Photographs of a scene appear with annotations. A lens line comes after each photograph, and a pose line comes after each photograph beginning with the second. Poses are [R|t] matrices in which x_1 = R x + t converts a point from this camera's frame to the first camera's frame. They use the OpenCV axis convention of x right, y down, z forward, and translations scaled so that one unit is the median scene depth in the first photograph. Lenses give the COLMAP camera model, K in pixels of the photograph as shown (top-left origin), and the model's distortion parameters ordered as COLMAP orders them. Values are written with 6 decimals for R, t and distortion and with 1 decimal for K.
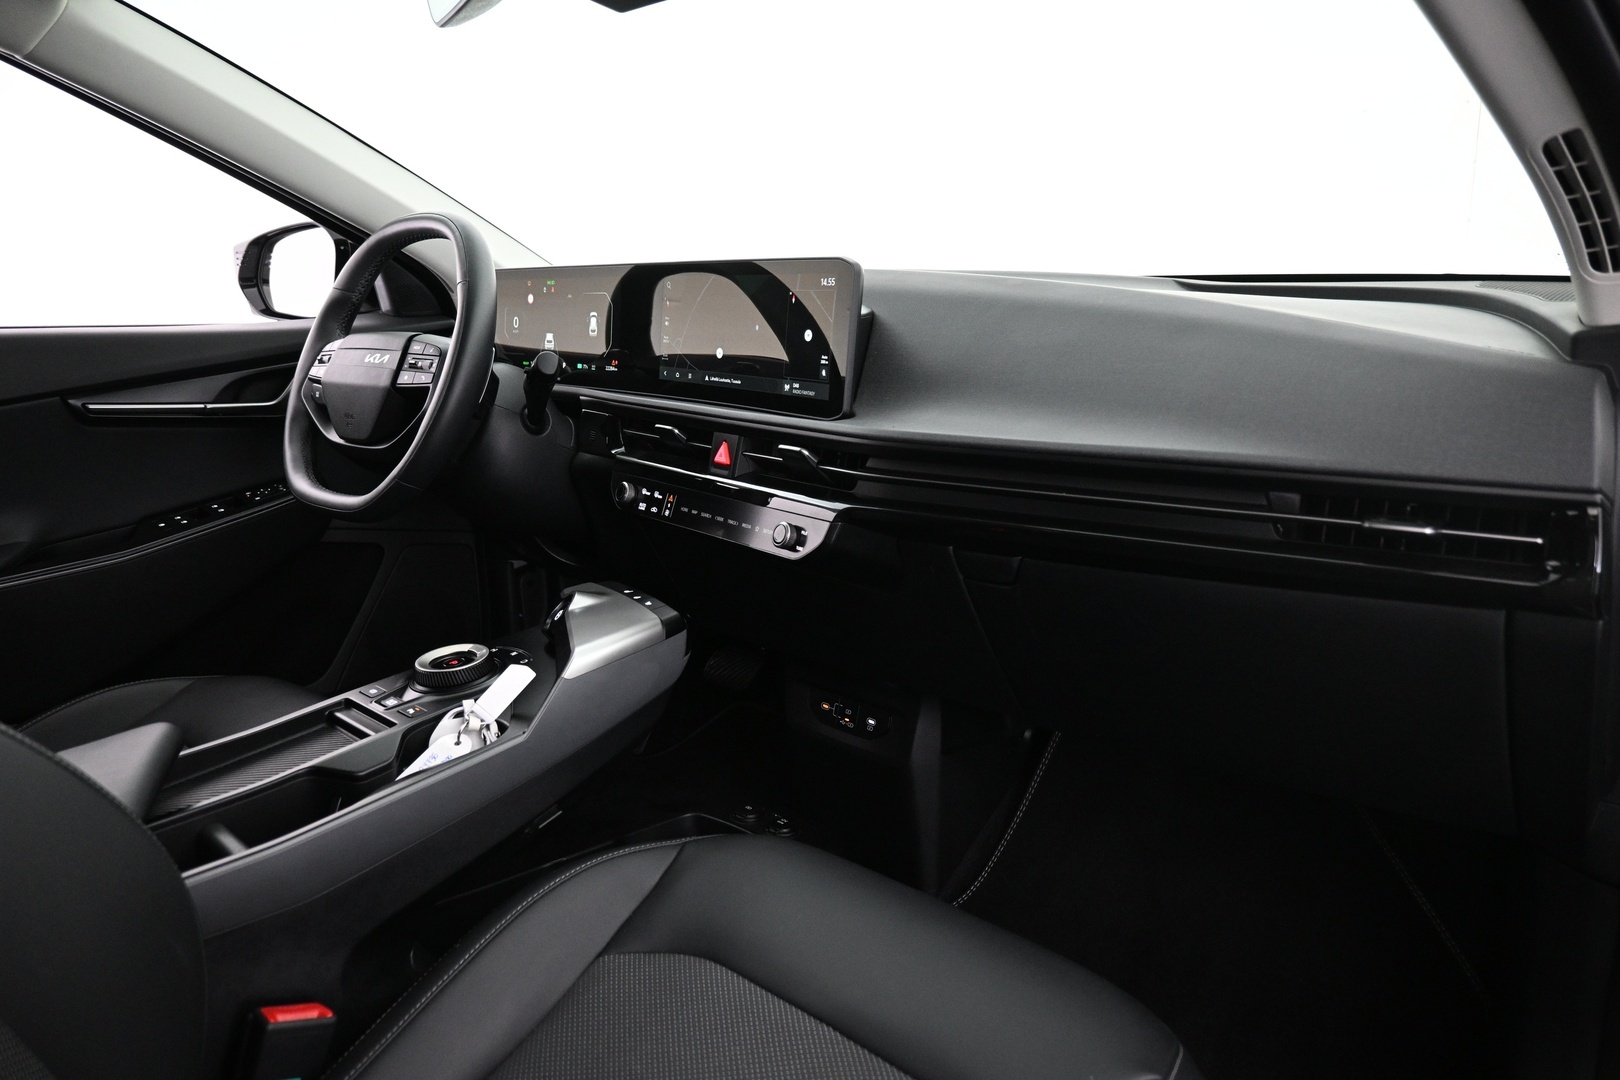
lens RADIAL K [[1138.2, 0, 810.0], [0, 1138.2, 540.0], [0, 0, 1]] dist [0.042217, -0.004466]
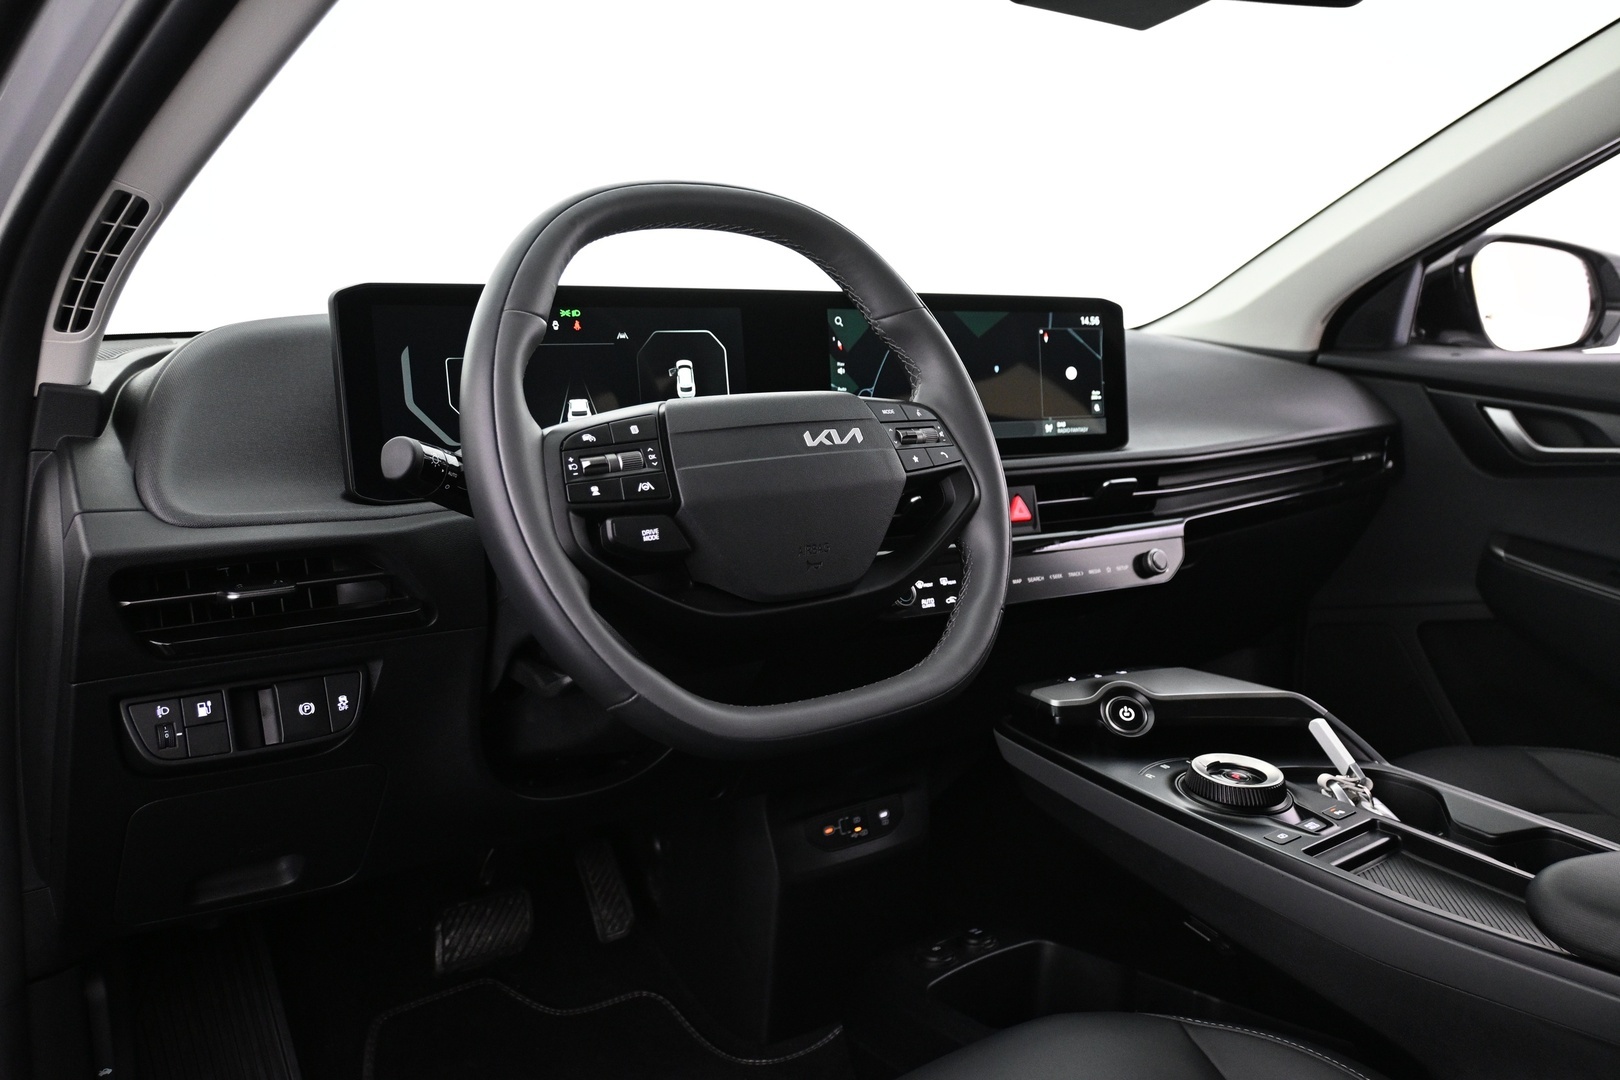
lens RADIAL K [[1359.1, 0, 810.0], [0, 1359.1, 540.0], [0, 0, 1]] dist [-0.014018, -0.004401]
pose [[0.113954, -0.126434, 0.985408, -1.131572], [0.225837, 0.969199, 0.098238, -0.191900], [-0.967477, 0.211347, 0.138998, 1.011182]]
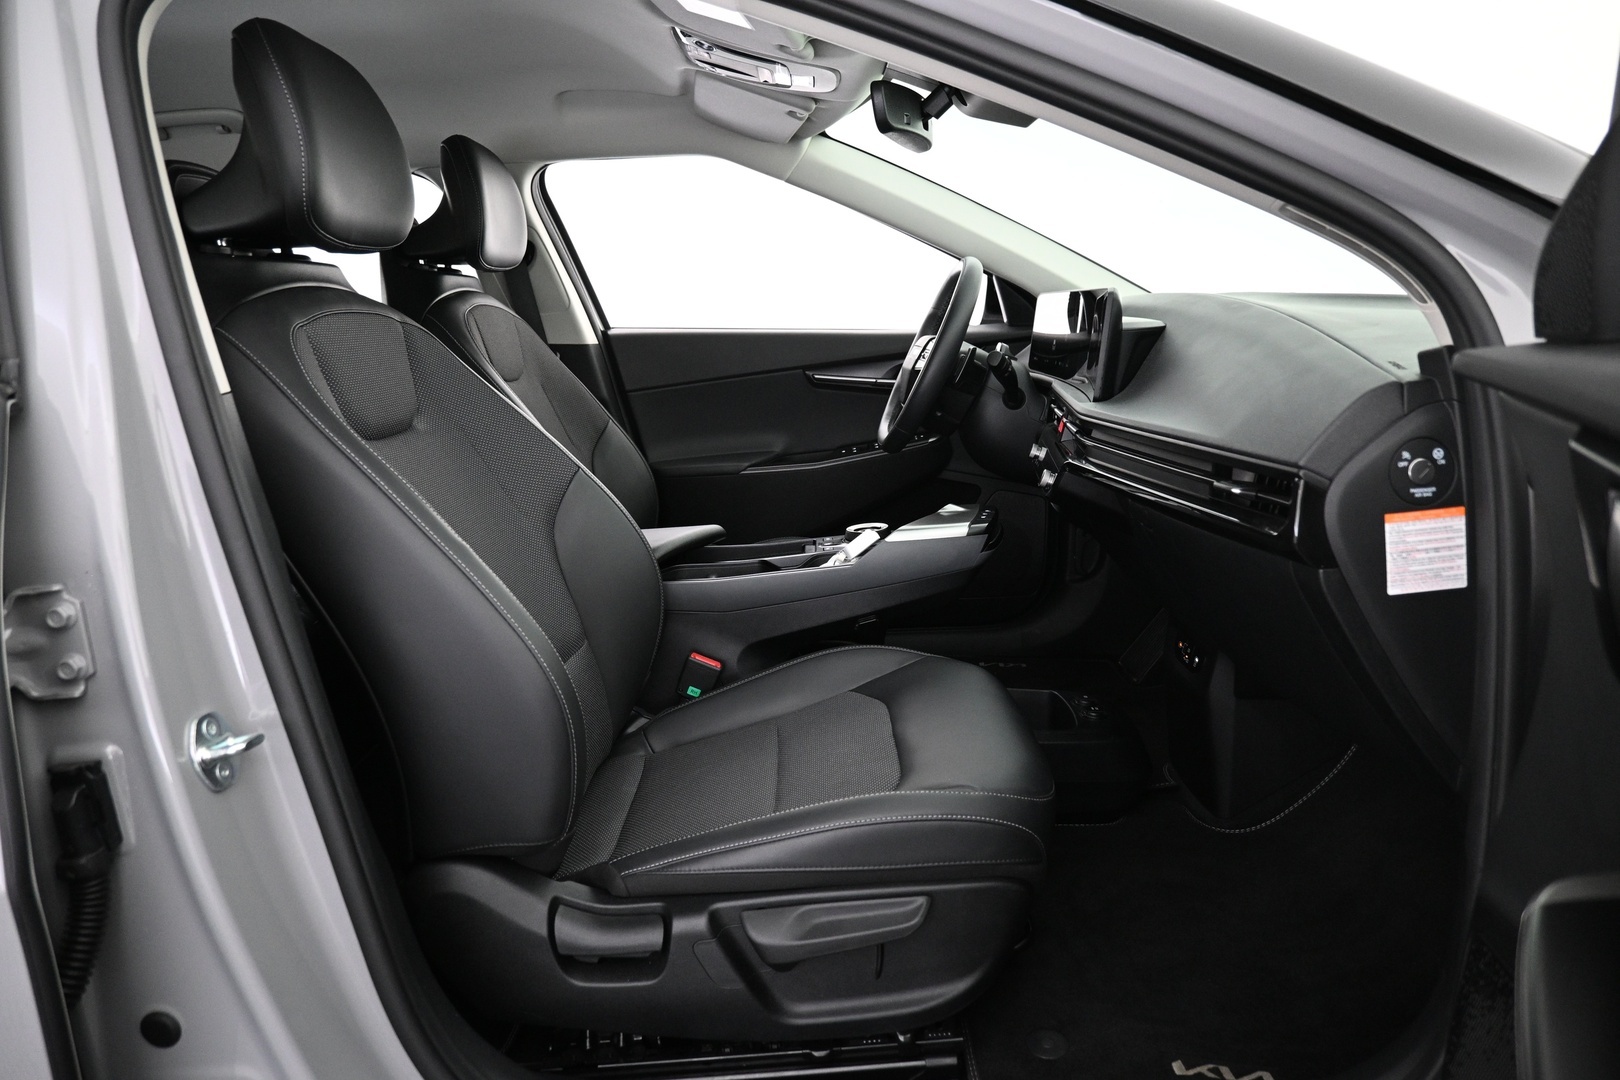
lens RADIAL K [[1138.2, 0, 810.0], [0, 1138.2, 540.0], [0, 0, 1]] dist [0.042217, -0.004466]
pose [[0.682060, 0.152859, -0.715142, 0.739340], [-0.160315, 0.985377, 0.057722, 0.032580], [0.713508, 0.075278, 0.696592, -0.193039]]
